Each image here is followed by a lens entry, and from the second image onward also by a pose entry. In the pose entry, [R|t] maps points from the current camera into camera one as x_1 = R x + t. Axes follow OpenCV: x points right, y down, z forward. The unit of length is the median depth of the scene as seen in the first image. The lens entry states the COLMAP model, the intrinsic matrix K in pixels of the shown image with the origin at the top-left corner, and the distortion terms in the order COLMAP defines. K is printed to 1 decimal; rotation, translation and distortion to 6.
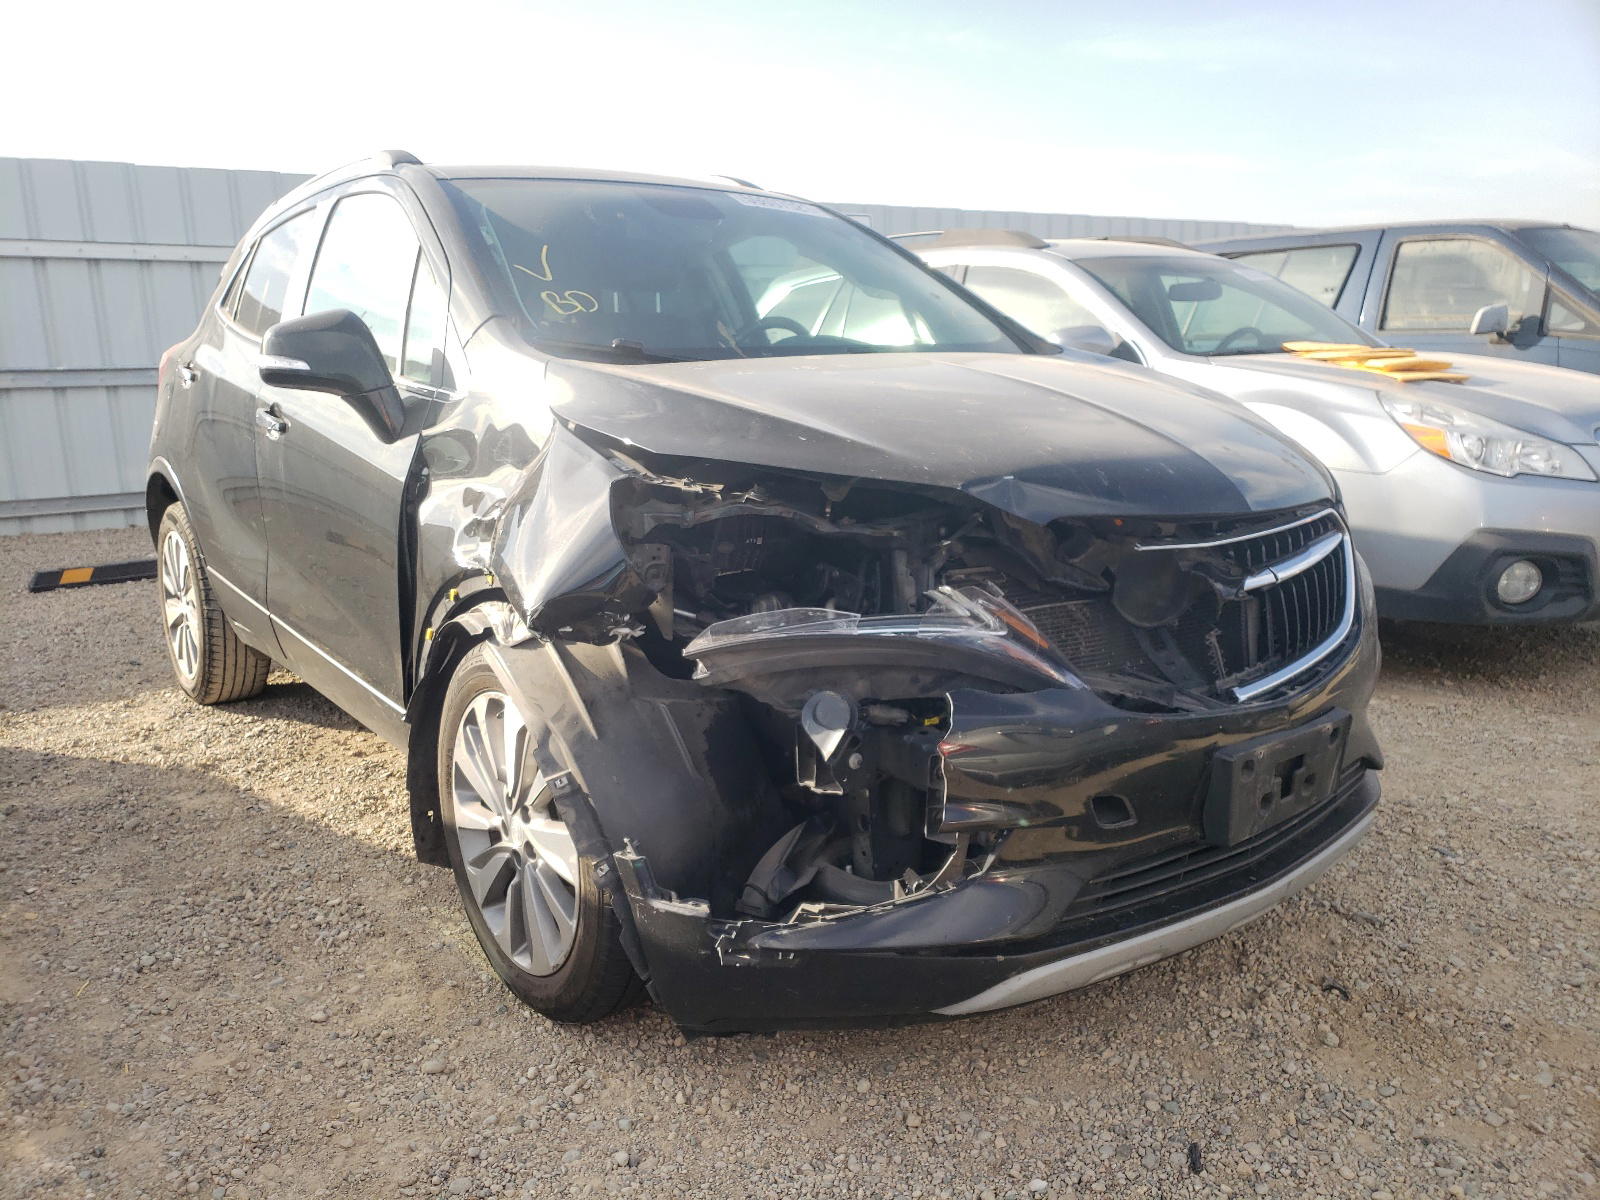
lens RADIAL K [[1214.0, 0, 800.0], [0, 1214.0, 600.0], [0, 0, 1]] dist [-0.005412, -0.004833]
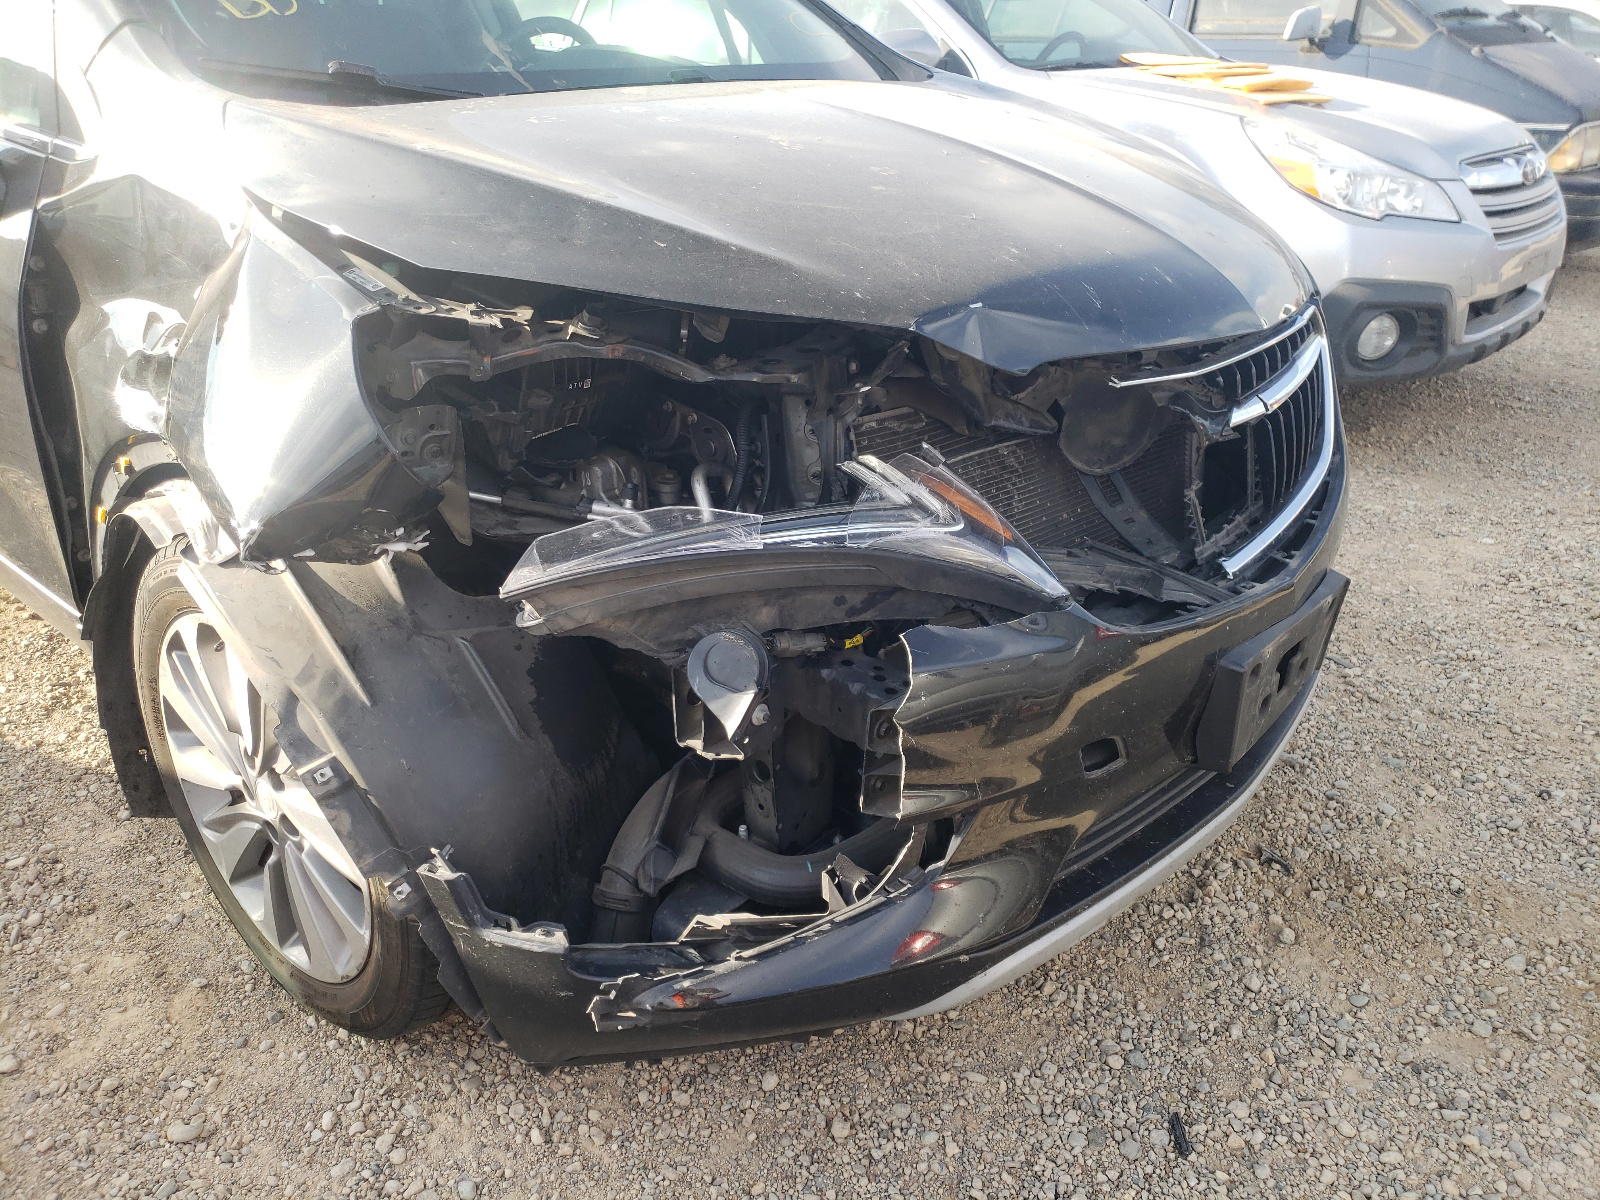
lens RADIAL K [[1213.7, 0, 804.8], [0, 1213.7, 596.3], [0, 0, 1]] dist [0.008142, -0.001894]
pose [[0.980122, -0.069587, 0.185791, -0.050143], [0.026348, 0.973830, 0.225746, -0.086201], [-0.196638, -0.216364, 0.956306, 0.297035]]
